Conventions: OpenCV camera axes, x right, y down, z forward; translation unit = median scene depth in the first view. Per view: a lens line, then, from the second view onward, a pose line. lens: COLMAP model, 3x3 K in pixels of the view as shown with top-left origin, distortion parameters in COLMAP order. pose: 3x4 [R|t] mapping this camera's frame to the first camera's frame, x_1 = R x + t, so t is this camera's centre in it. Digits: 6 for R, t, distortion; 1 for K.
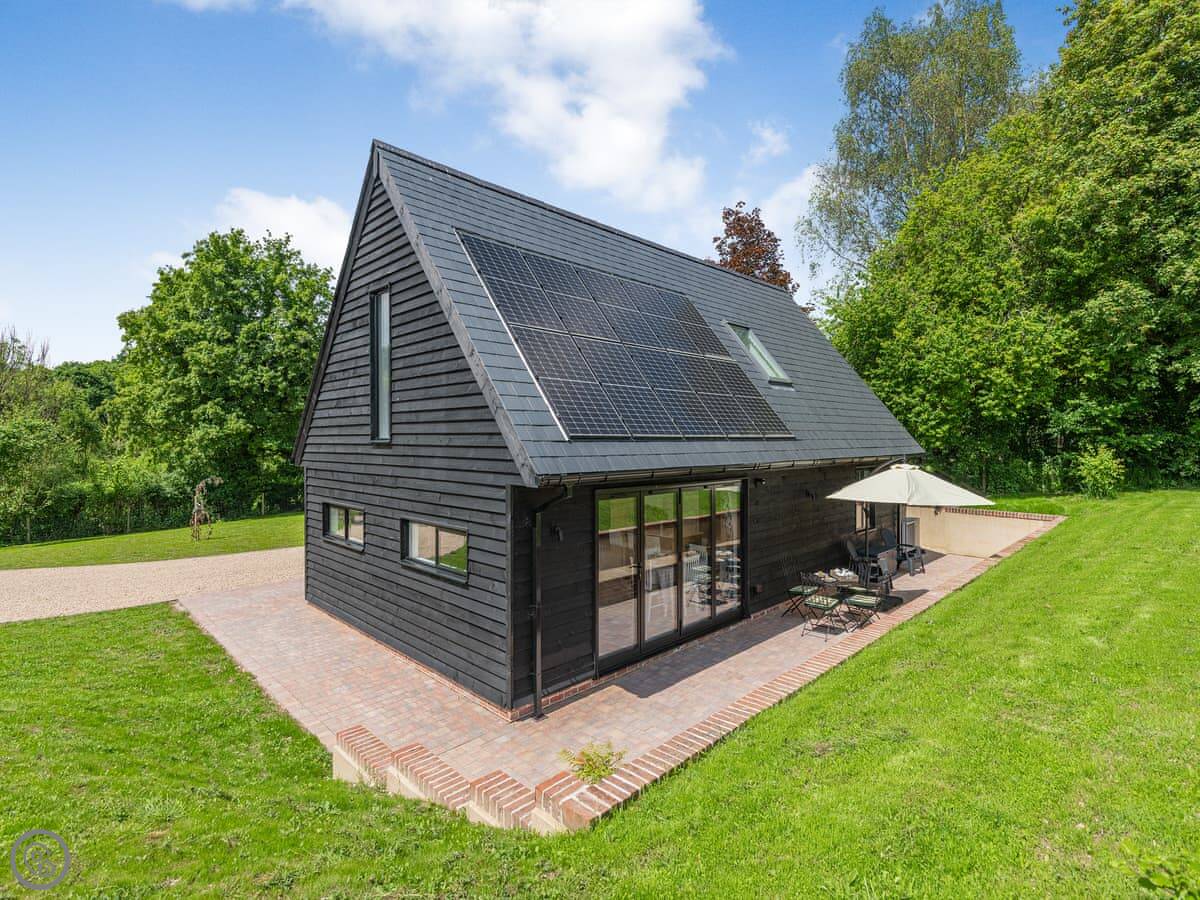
lens RADIAL K [[585.2, 0, 600.0], [0, 585.2, 450.0], [0, 0, 1]] dist [-0.016252, -0.000579]
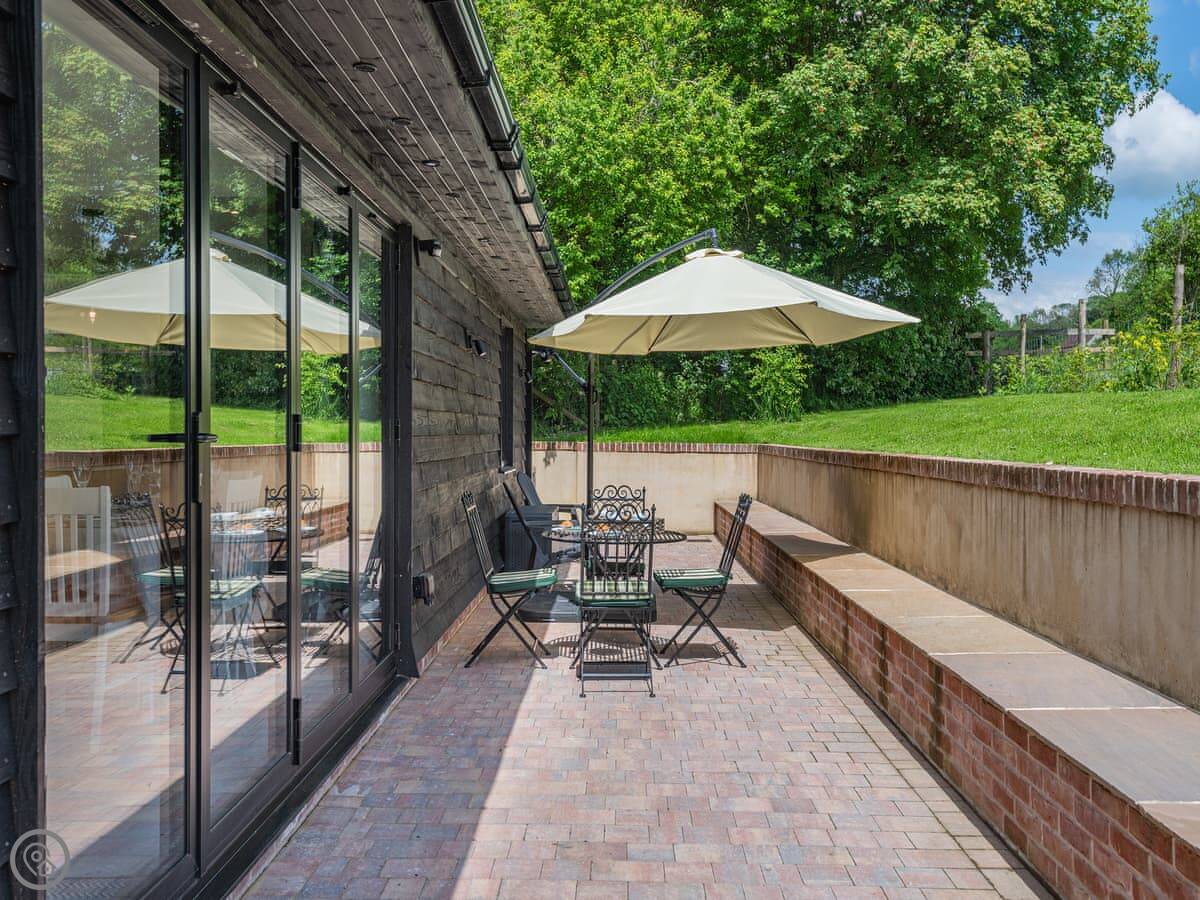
lens RADIAL K [[1082.3, 0, 600.0], [0, 1082.3, 450.0], [0, 0, 1]] dist [0.002563, -0.000357]
pose [[0.715878, -0.012454, 0.698114, -0.049554], [0.011112, 0.999918, 0.006443, 0.107929], [-0.698137, 0.003145, 0.715958, 0.341156]]
